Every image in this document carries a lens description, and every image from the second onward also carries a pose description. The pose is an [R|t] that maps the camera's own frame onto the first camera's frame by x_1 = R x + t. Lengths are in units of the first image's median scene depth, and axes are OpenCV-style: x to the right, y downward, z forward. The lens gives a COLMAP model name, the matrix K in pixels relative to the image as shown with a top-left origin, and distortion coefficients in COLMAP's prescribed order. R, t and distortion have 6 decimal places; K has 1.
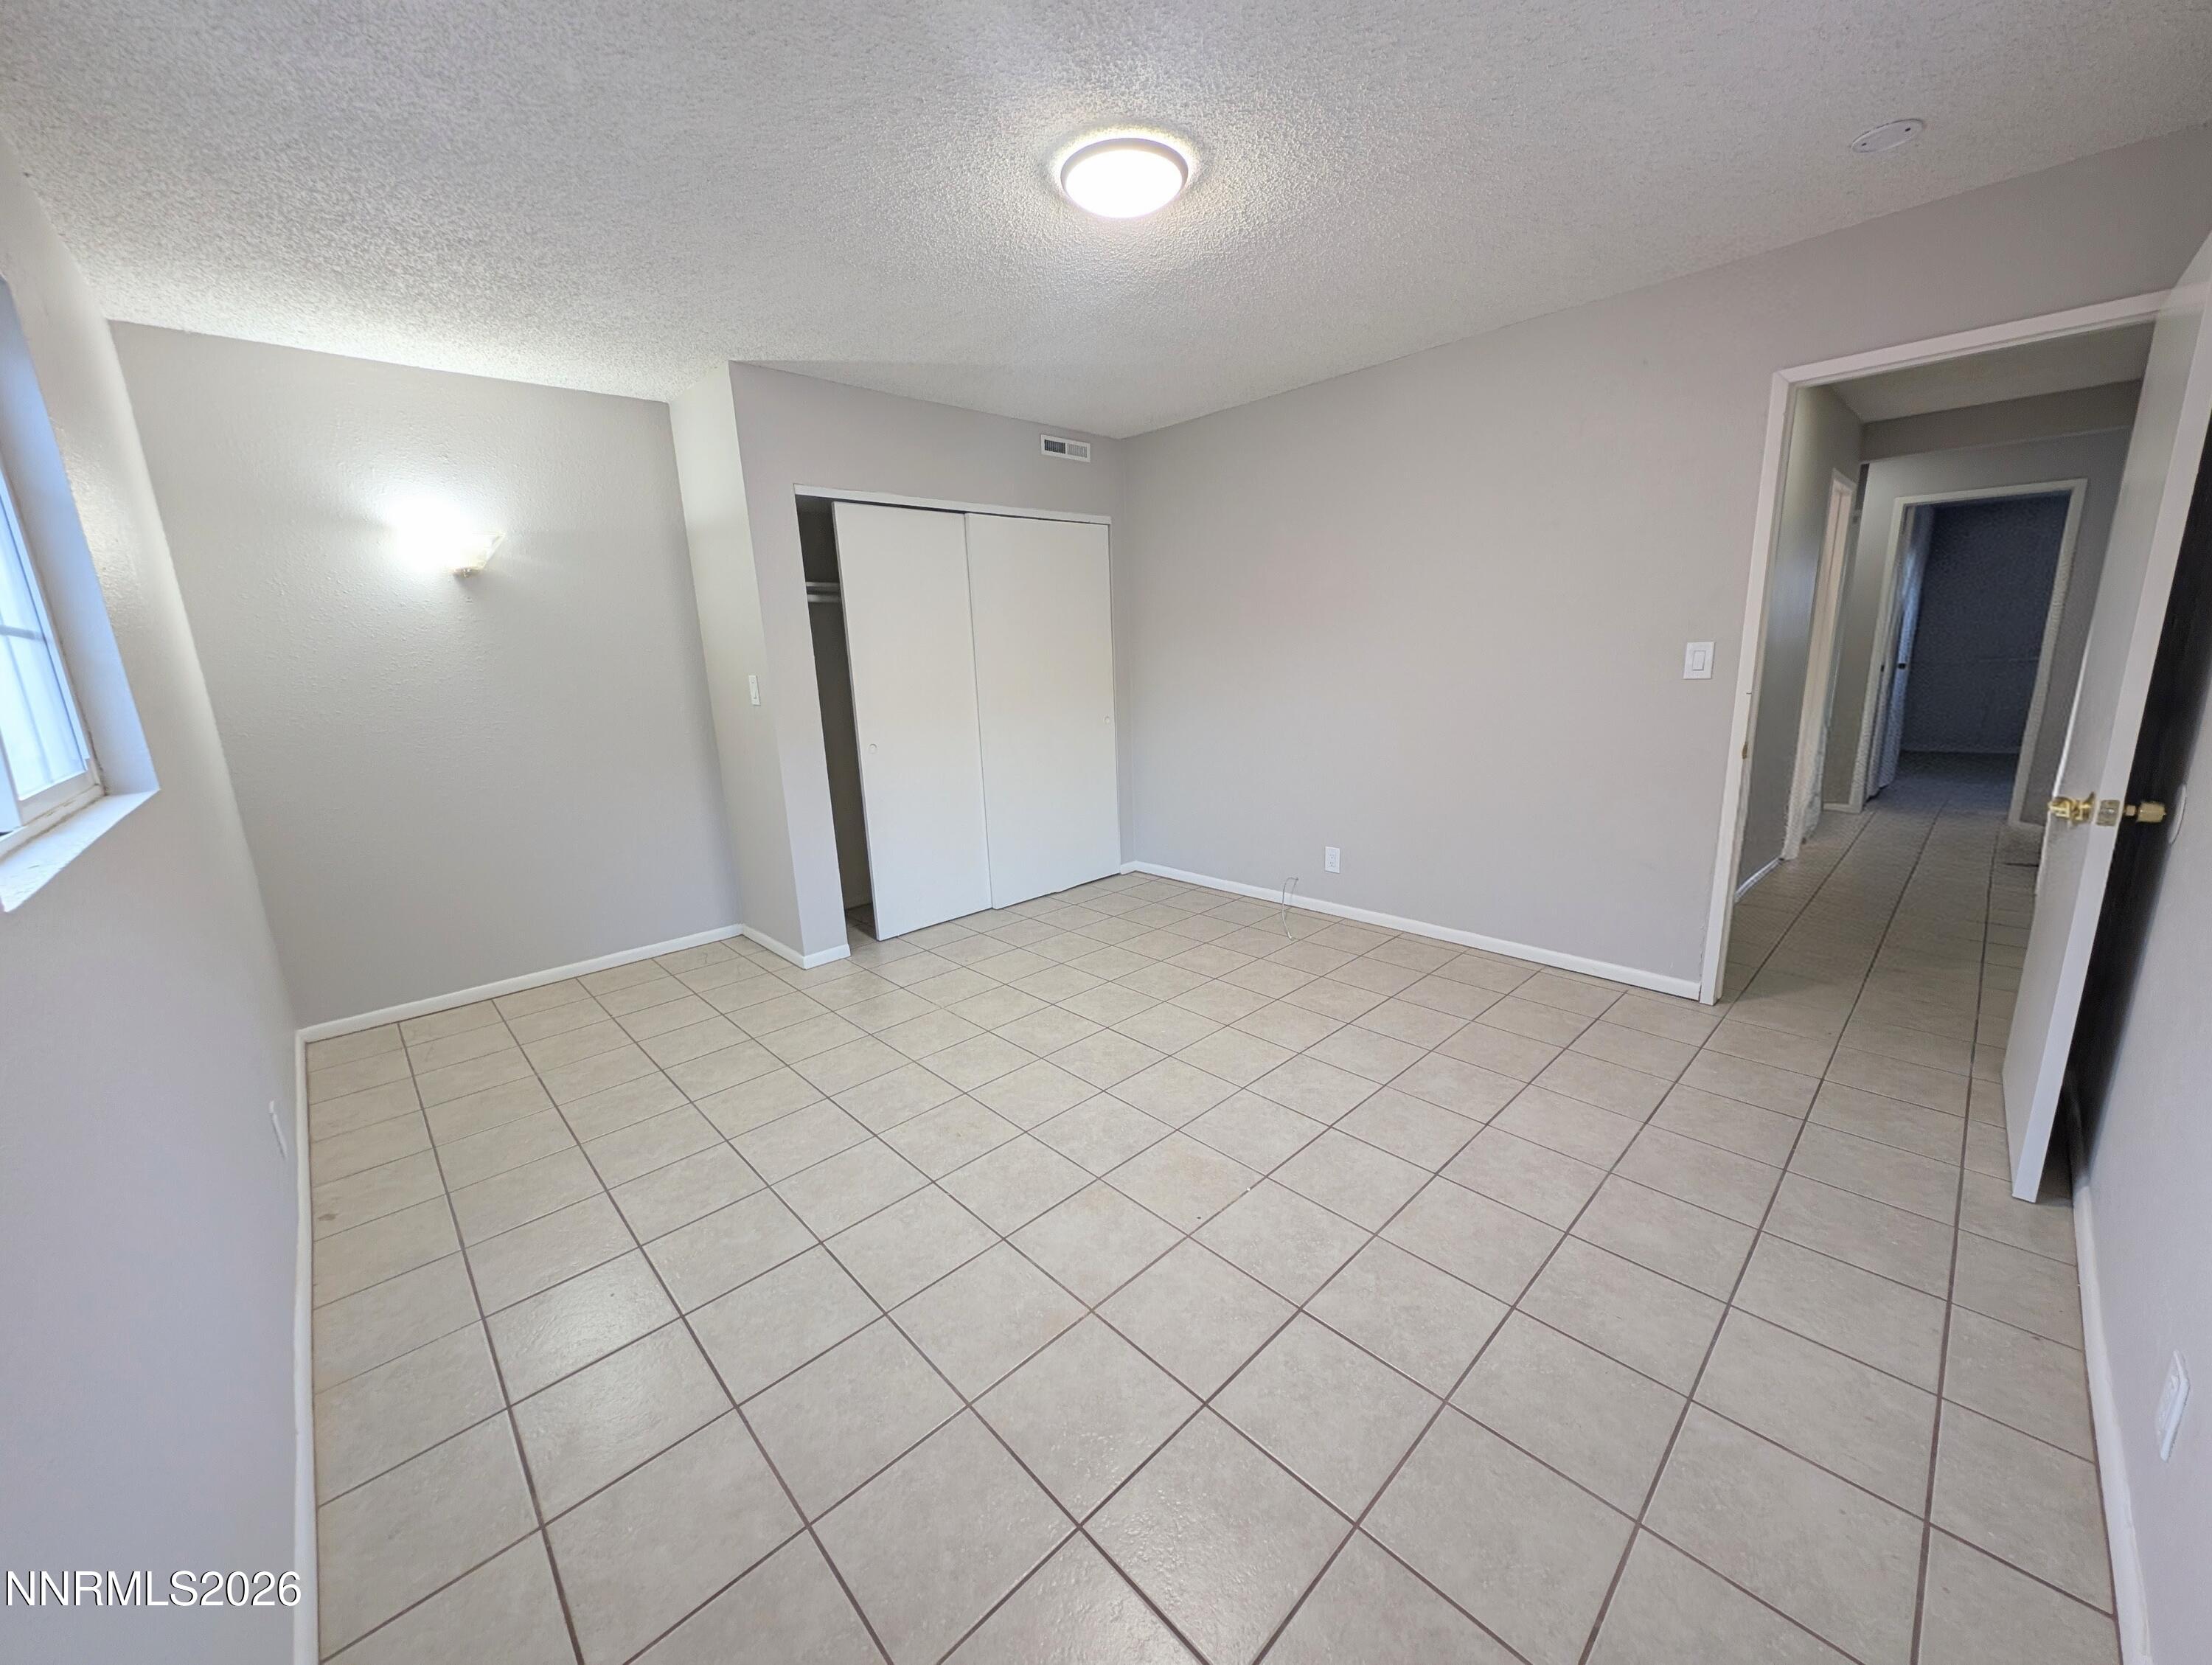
lens RADIAL K [[830.0, 0, 1108.1], [0, 830.0, 829.6], [0, 0, 1]] dist [0.020212, -0.013206]
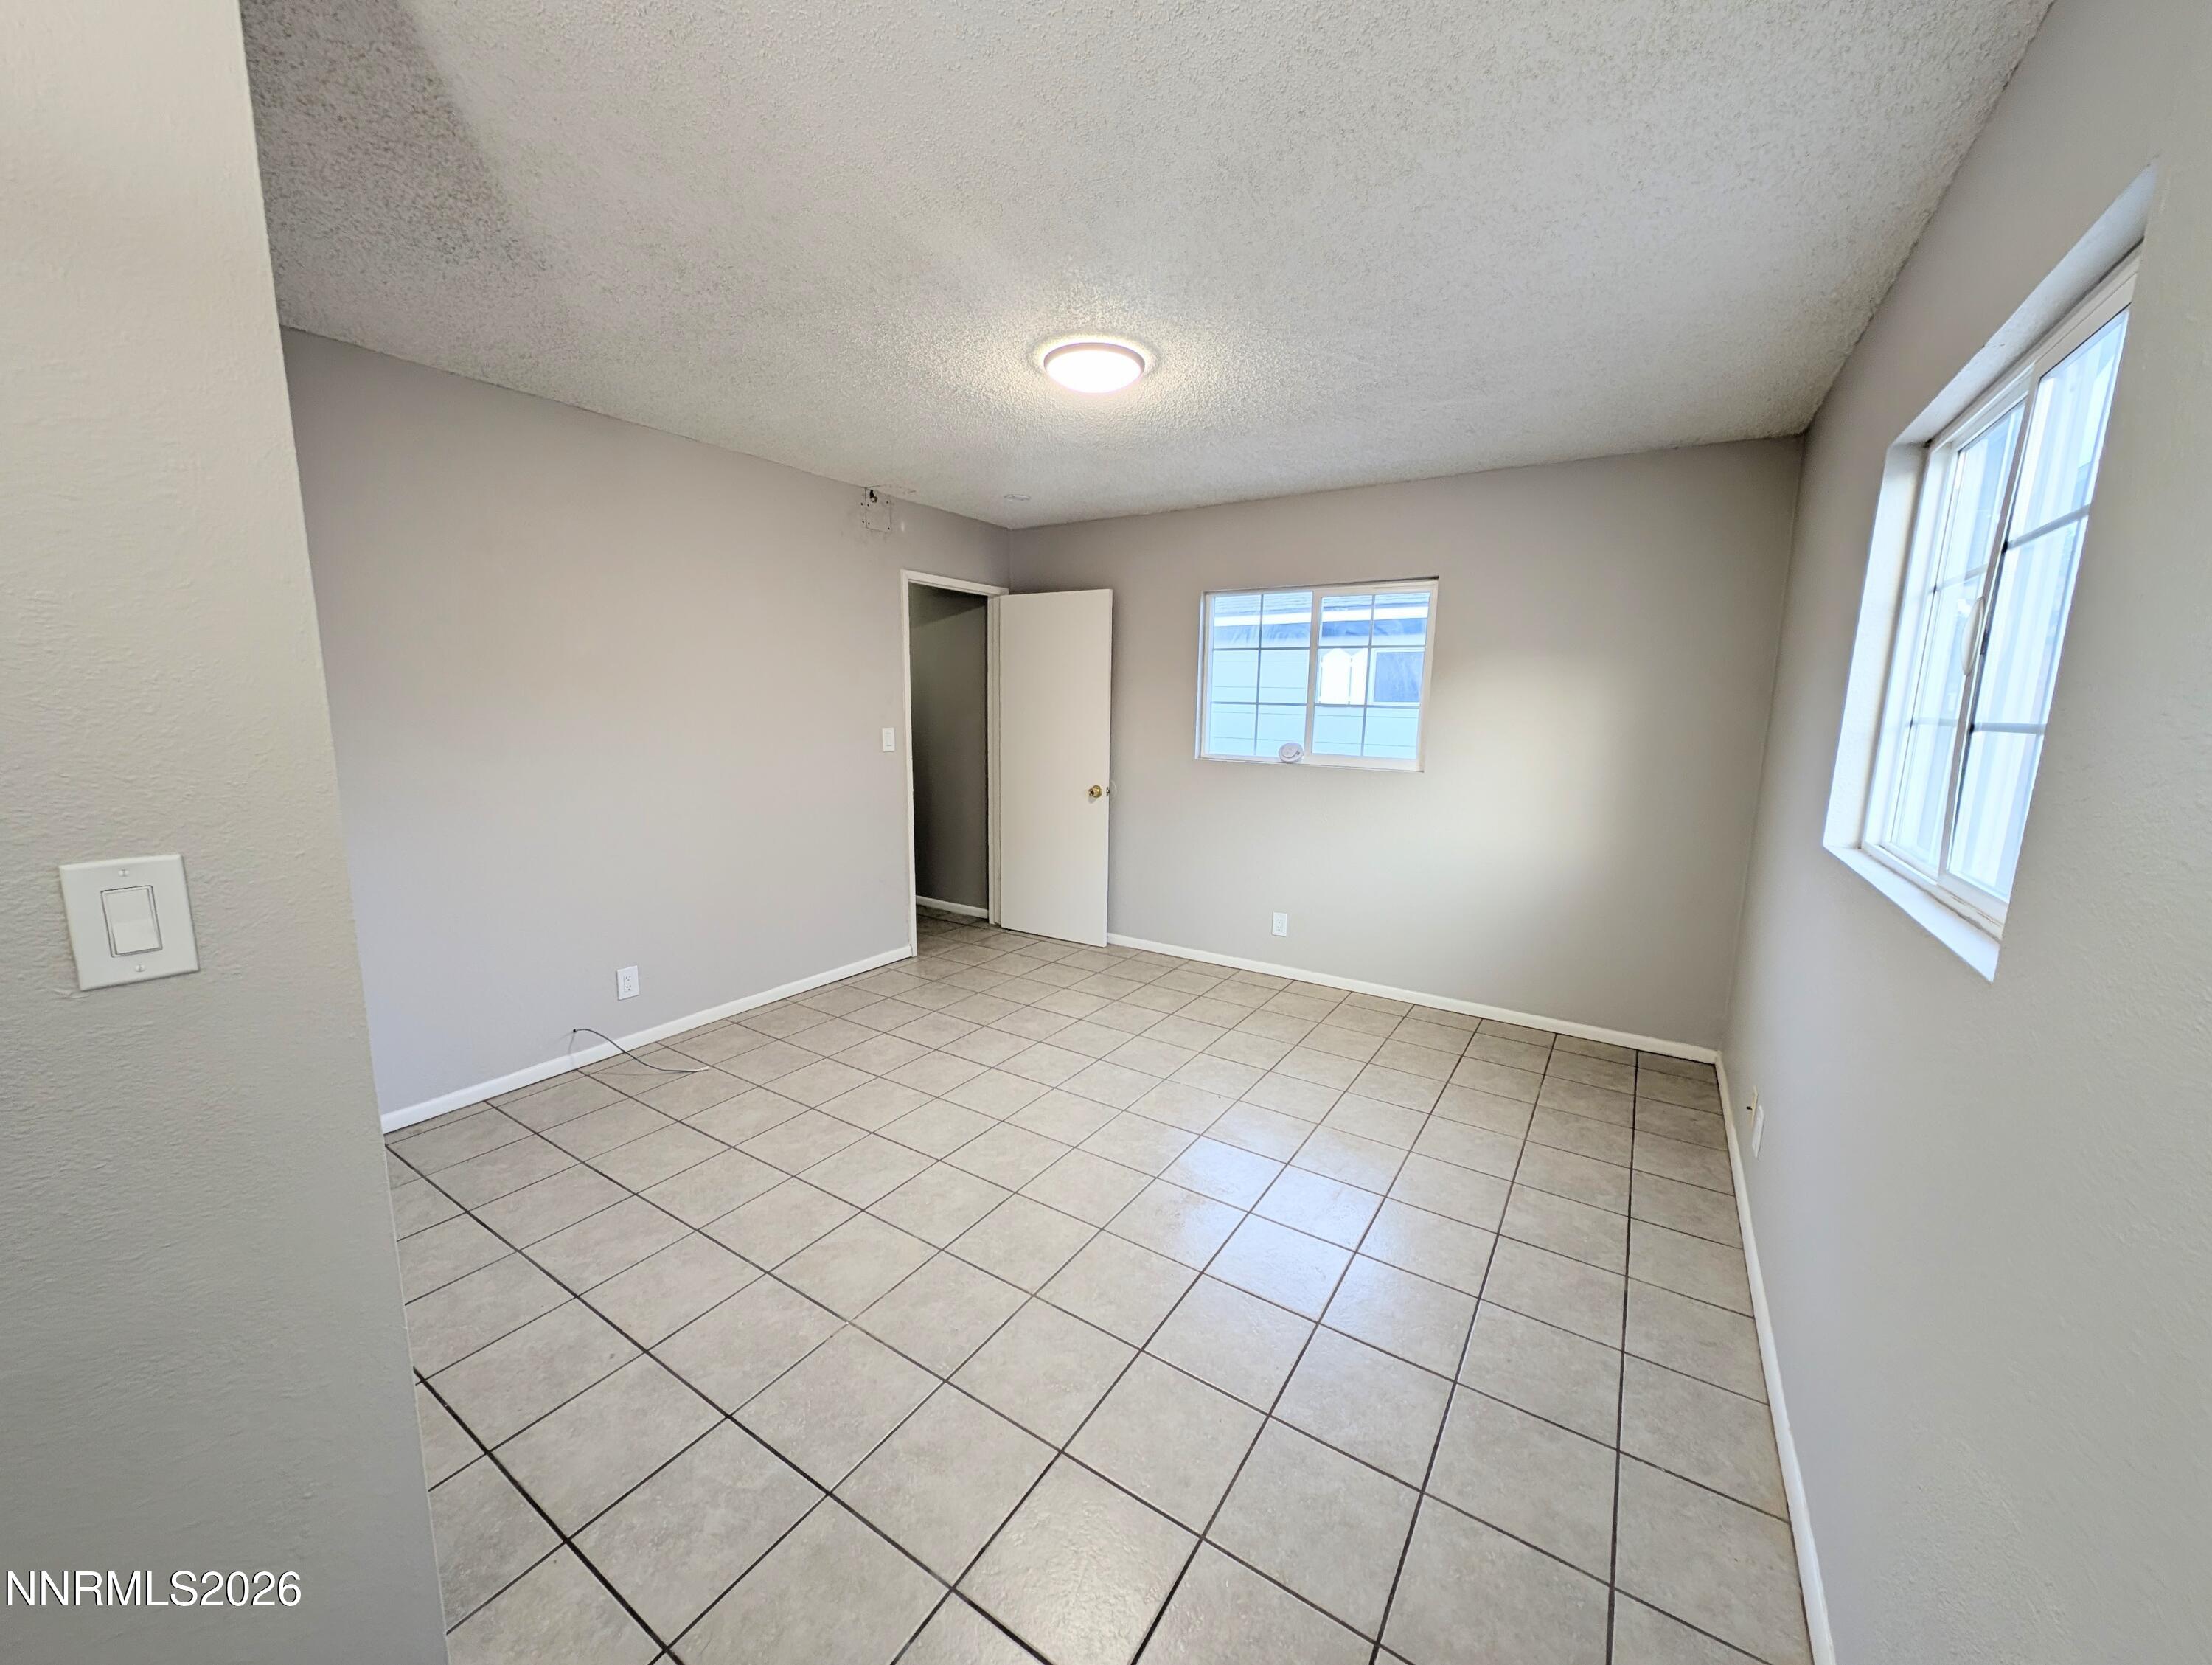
lens RADIAL K [[830.0, 0, 1108.1], [0, 830.0, 829.6], [0, 0, 1]] dist [0.020212, -0.013206]
pose [[-0.237056, -0.117589, 0.964353, -0.797160], [0.198383, 0.965872, 0.166540, -0.196335], [-0.951025, 0.230791, -0.205638, 0.877163]]
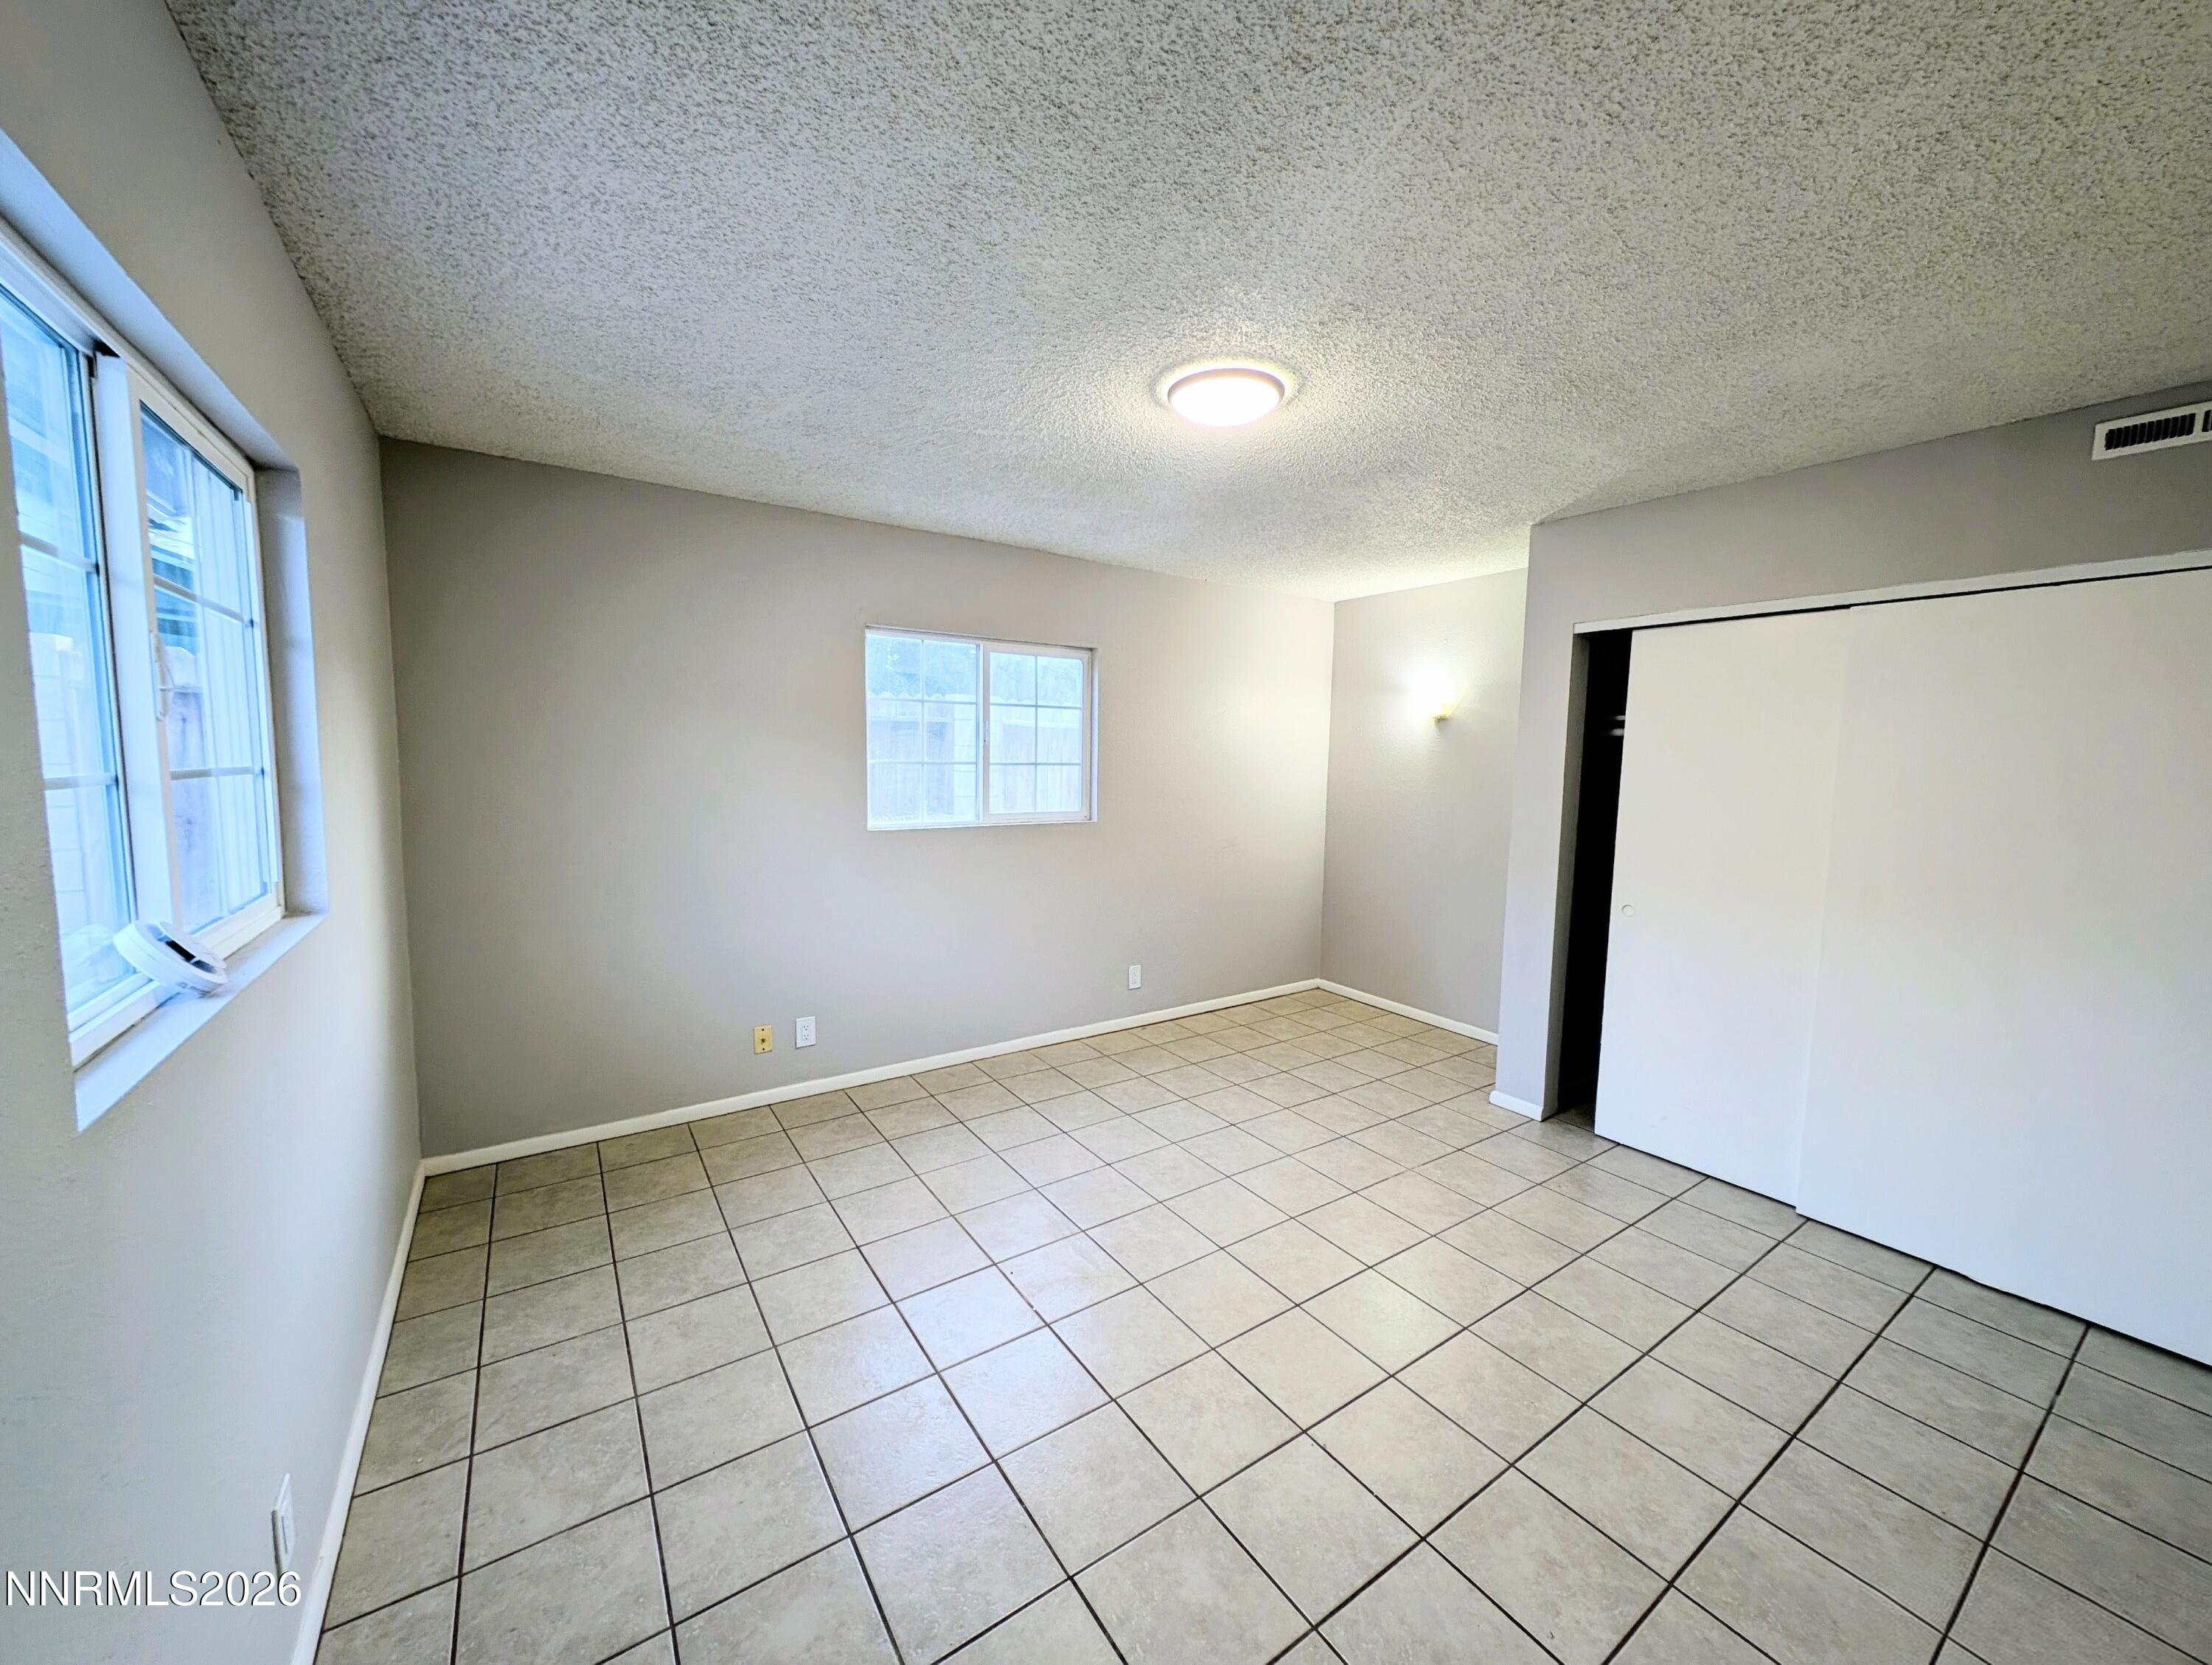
lens RADIAL K [[830.0, 0, 1108.1], [0, 830.0, 829.6], [0, 0, 1]] dist [0.020212, -0.013206]
pose [[-0.164575, 0.125263, -0.978378, 0.743035], [-0.222118, 0.961720, 0.160494, -0.234694], [0.961030, 0.243729, -0.130452, 0.711730]]
